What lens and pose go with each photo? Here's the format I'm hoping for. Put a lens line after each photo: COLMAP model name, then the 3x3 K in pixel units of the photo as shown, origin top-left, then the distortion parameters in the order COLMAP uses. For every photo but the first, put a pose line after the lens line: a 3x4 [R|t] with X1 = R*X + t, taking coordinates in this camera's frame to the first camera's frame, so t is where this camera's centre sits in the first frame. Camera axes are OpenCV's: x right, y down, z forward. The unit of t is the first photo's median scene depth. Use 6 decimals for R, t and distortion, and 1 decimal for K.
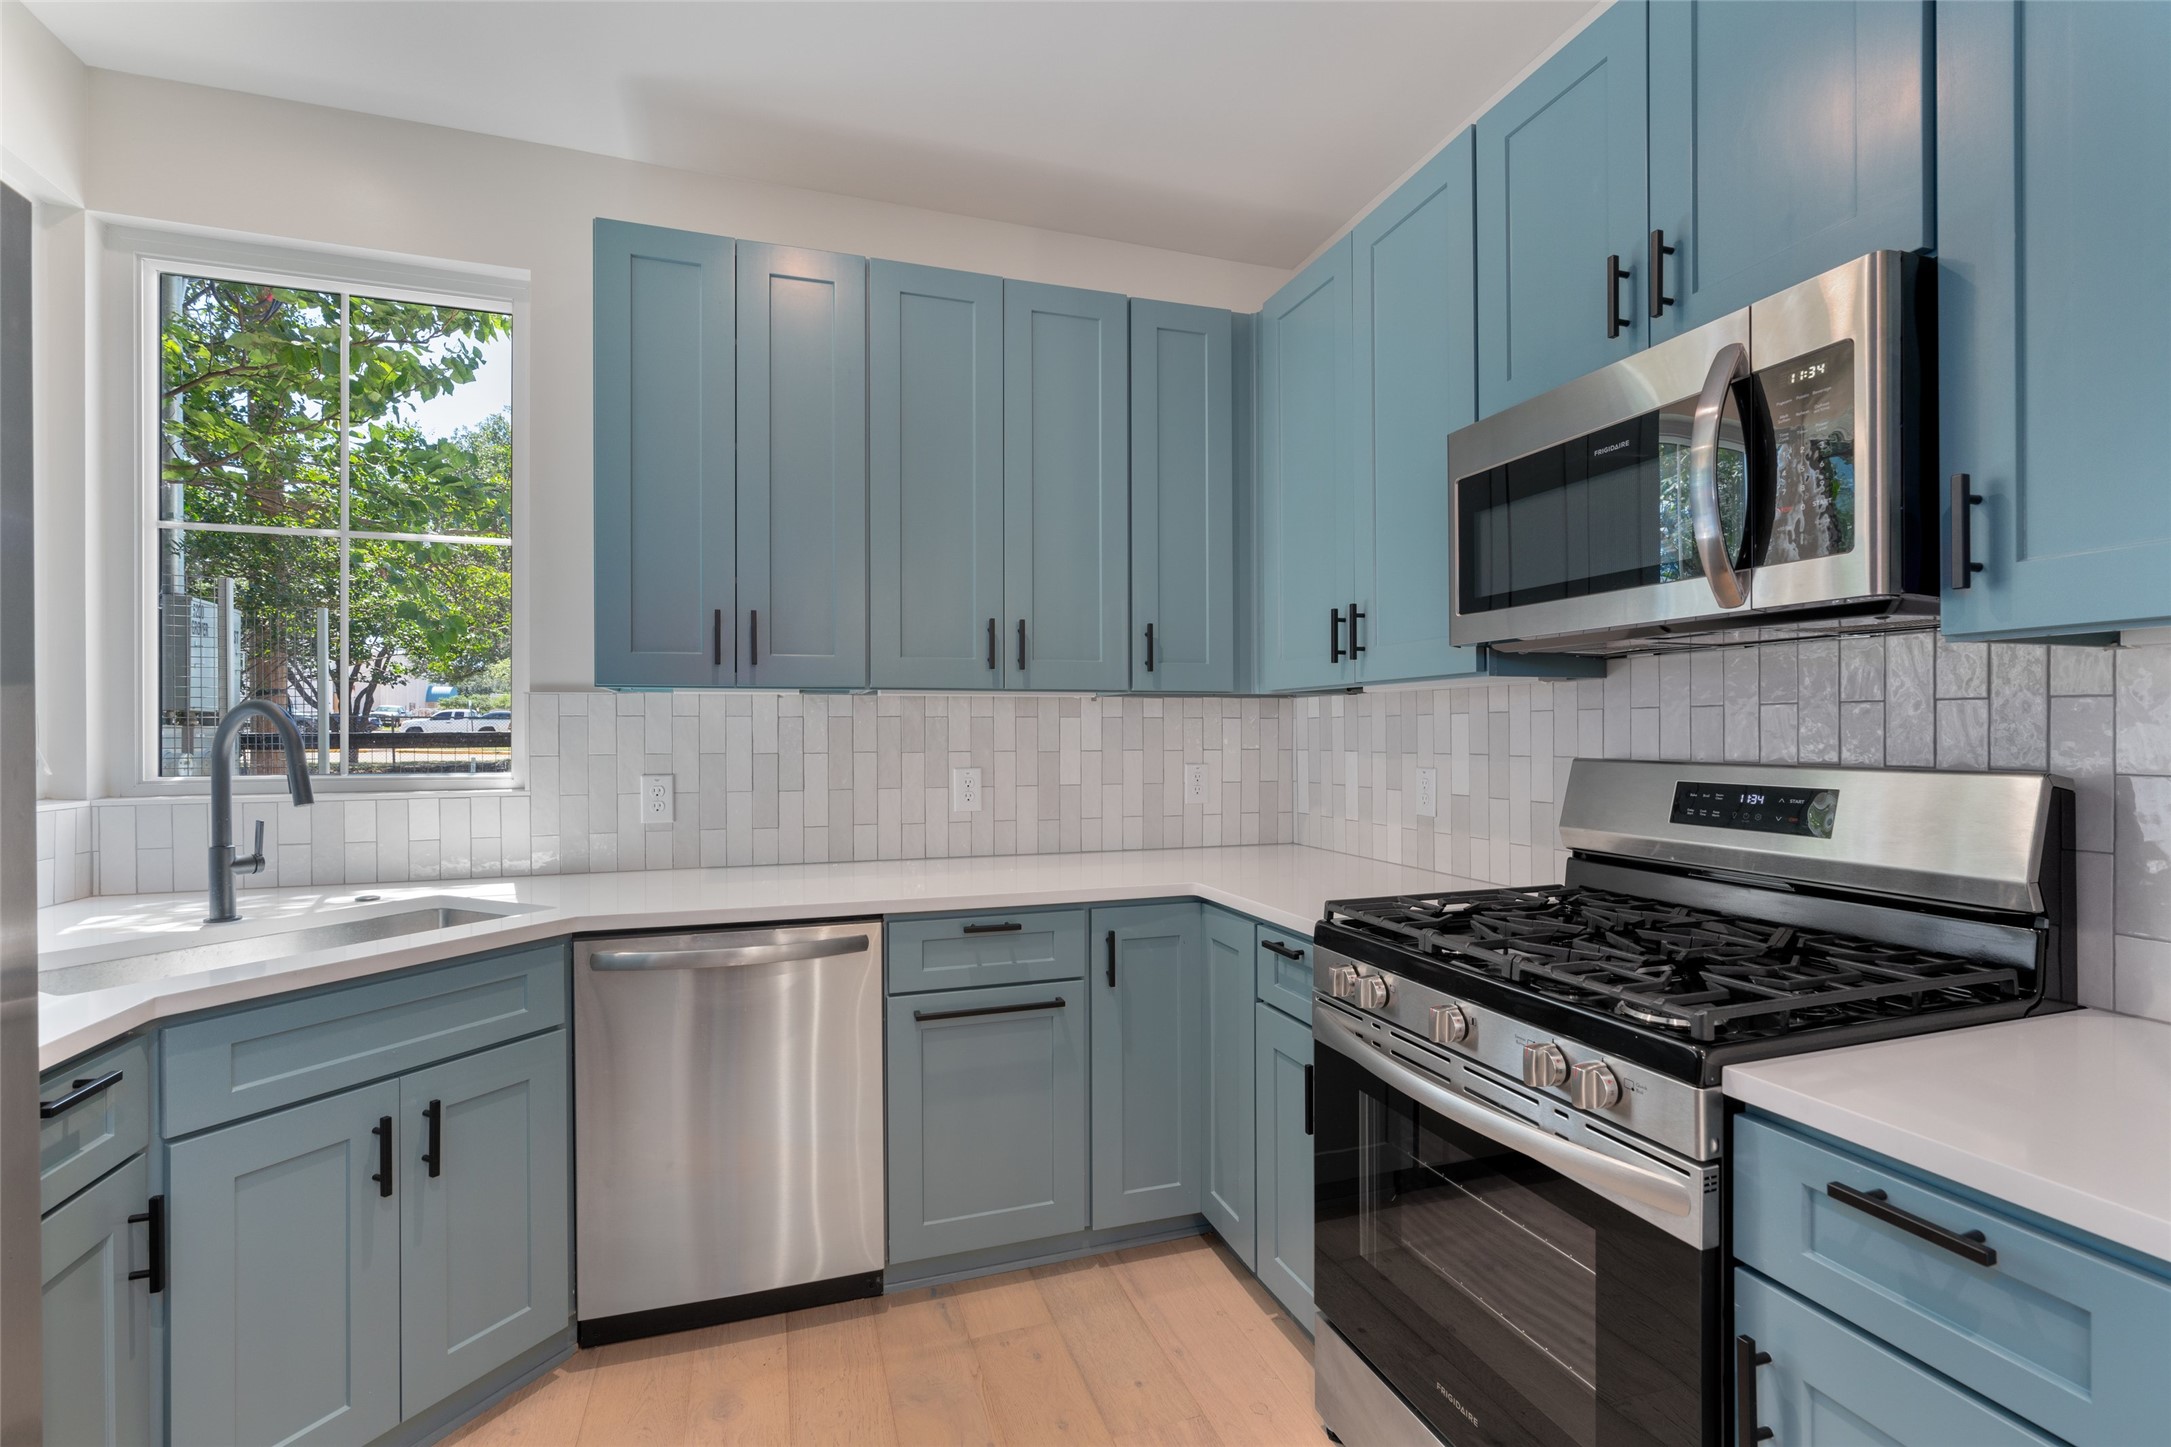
lens RADIAL K [[976.8, 0, 1091.8], [0, 976.8, 729.4], [0, 0, 1]] dist [-0.013779, 0.006345]
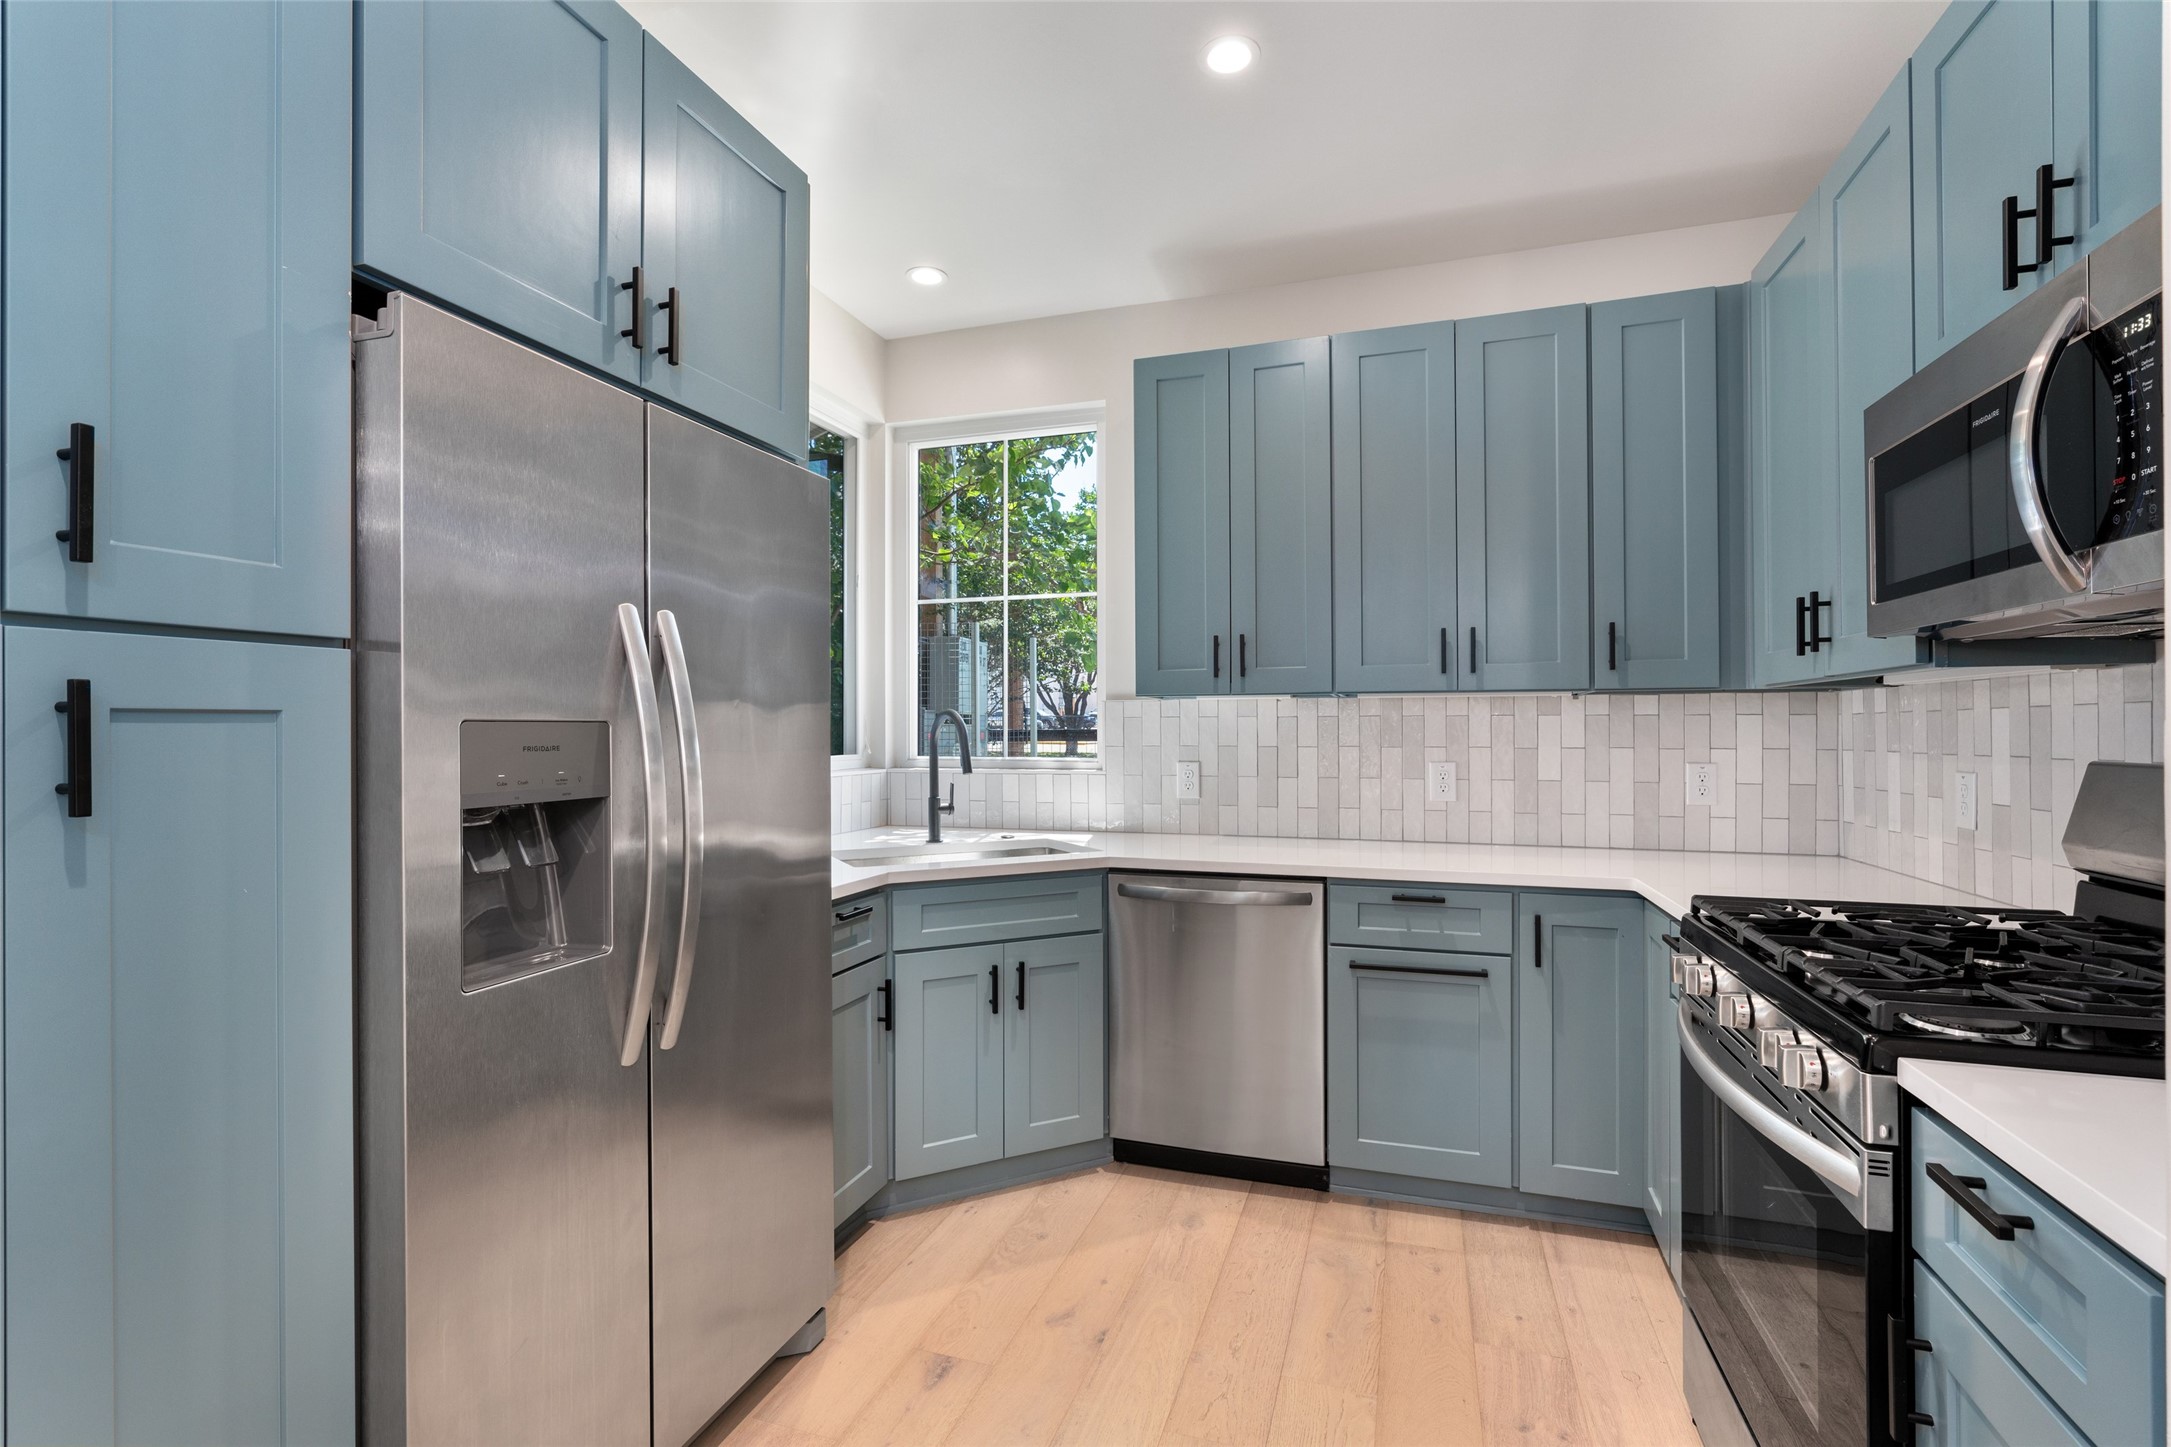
lens RADIAL K [[976.8, 0, 1080.9], [0, 976.8, 725.7], [0, 0, 1]] dist [-0.013779, 0.006345]
pose [[0.795489, -0.001072, -0.605967, 0.282283], [0.000771, 0.999999, -0.000757, -0.001120], [0.605967, 0.000135, 0.795490, -0.160709]]
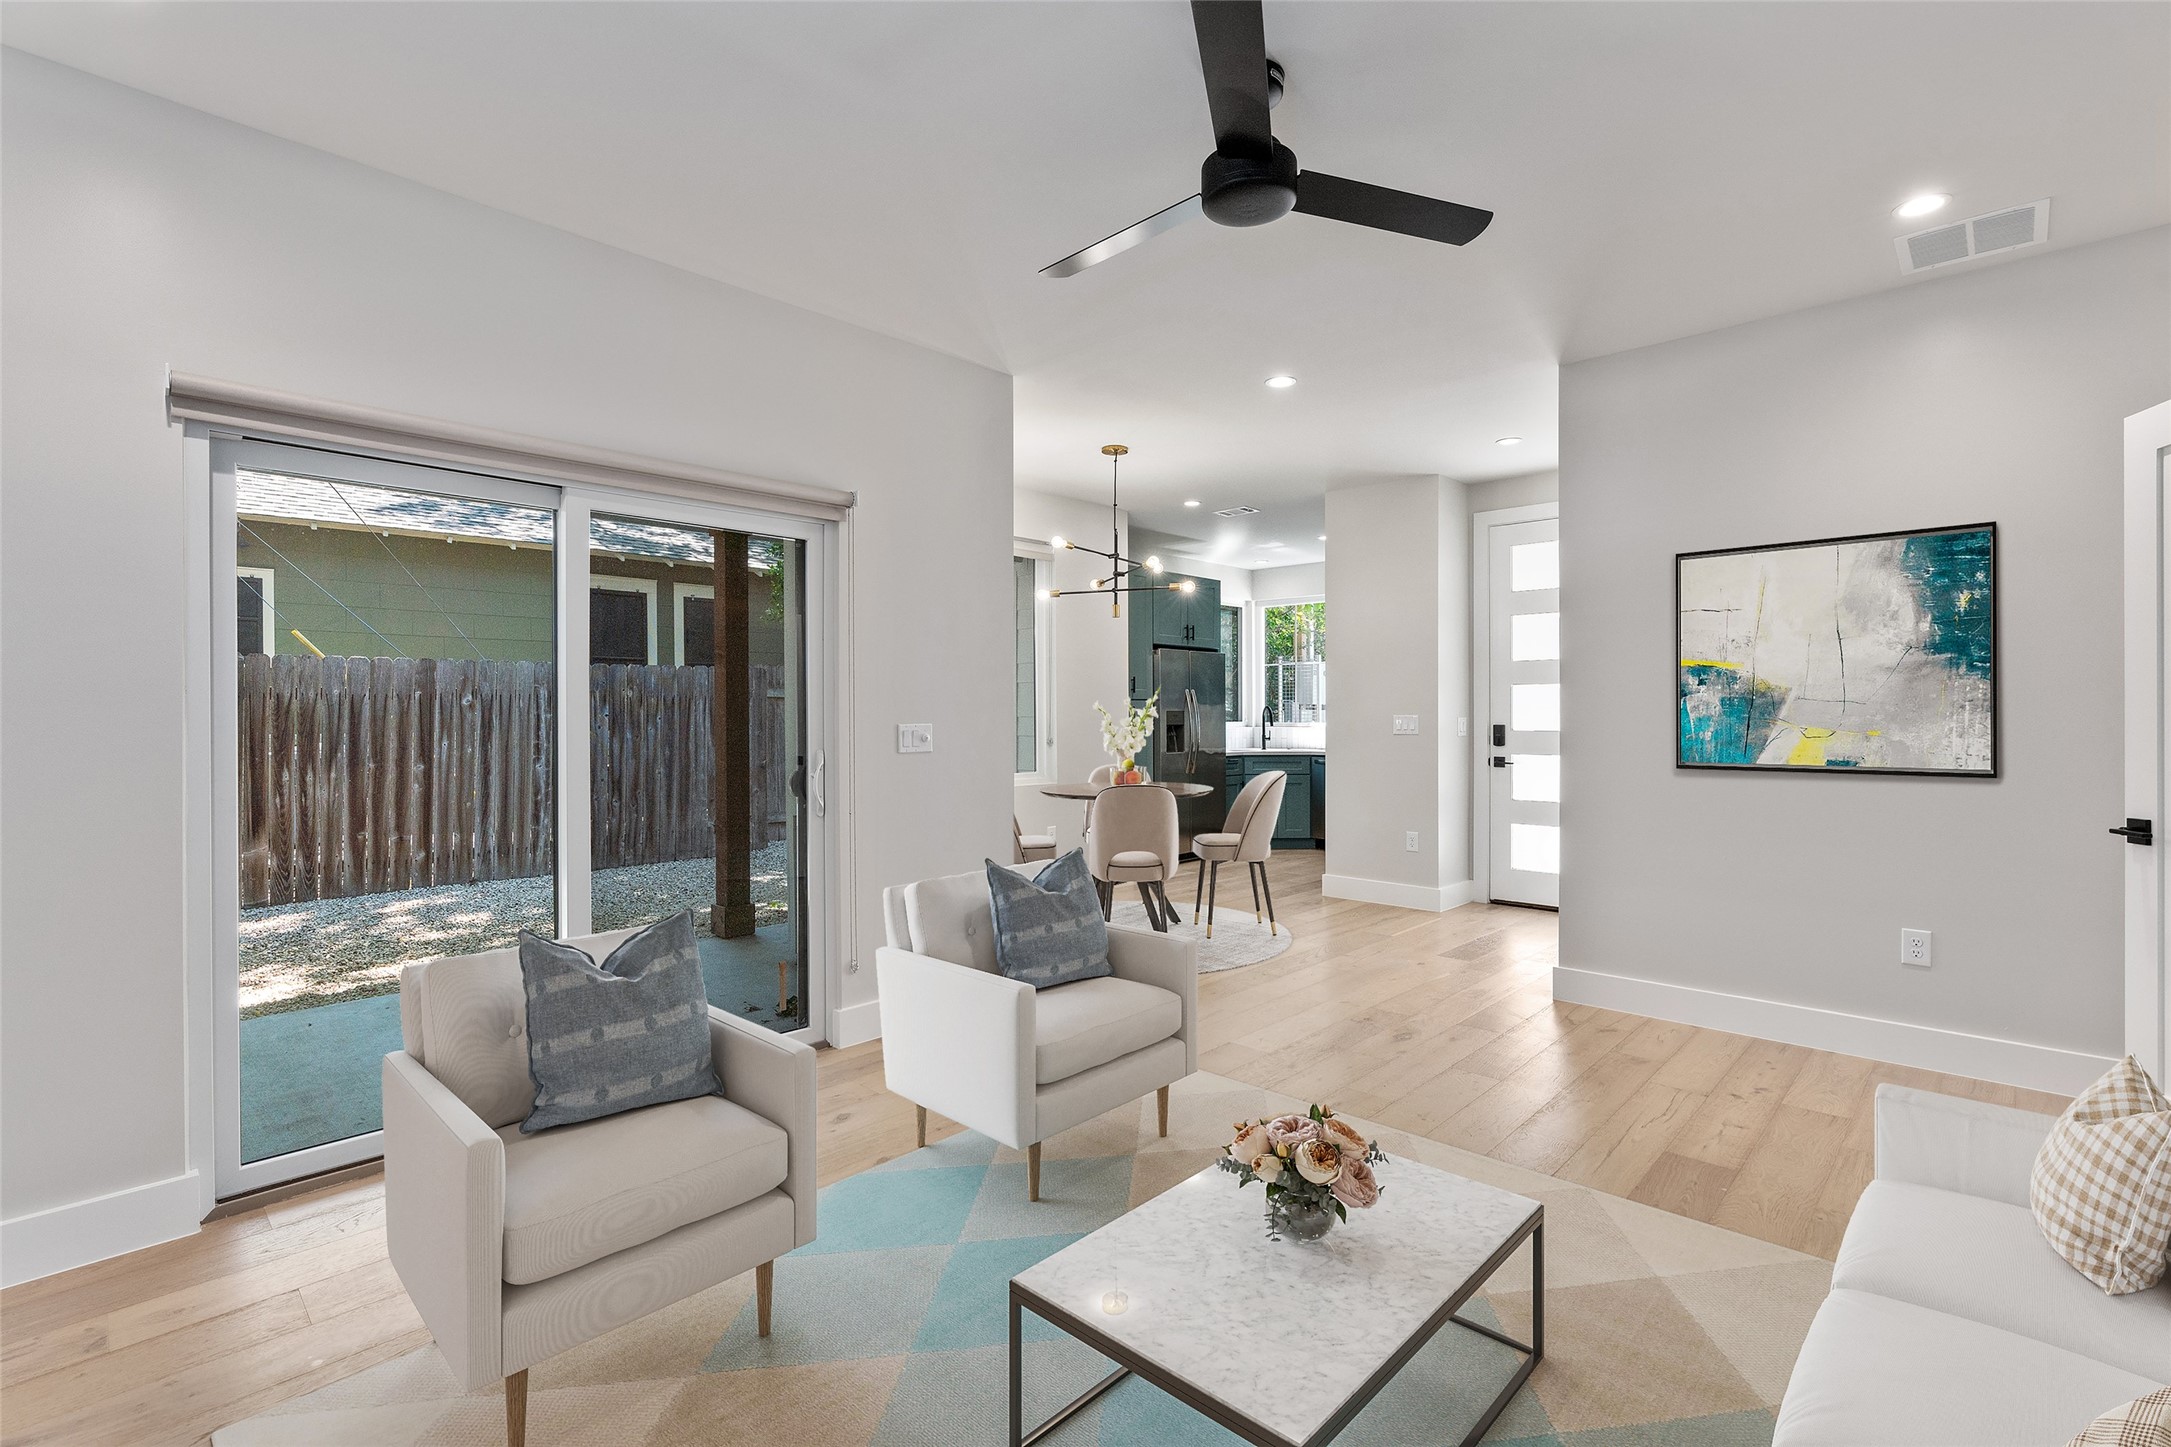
lens RADIAL K [[976.8, 0, 1083.3], [0, 976.8, 721.1], [0, 0, 1]] dist [-0.013779, 0.006345]
pose [[0.463702, 0.007921, -0.885956, 2.892299], [0.001592, 0.999951, 0.009774, -0.004691], [0.885990, -0.005942, 0.463667, -2.001324]]
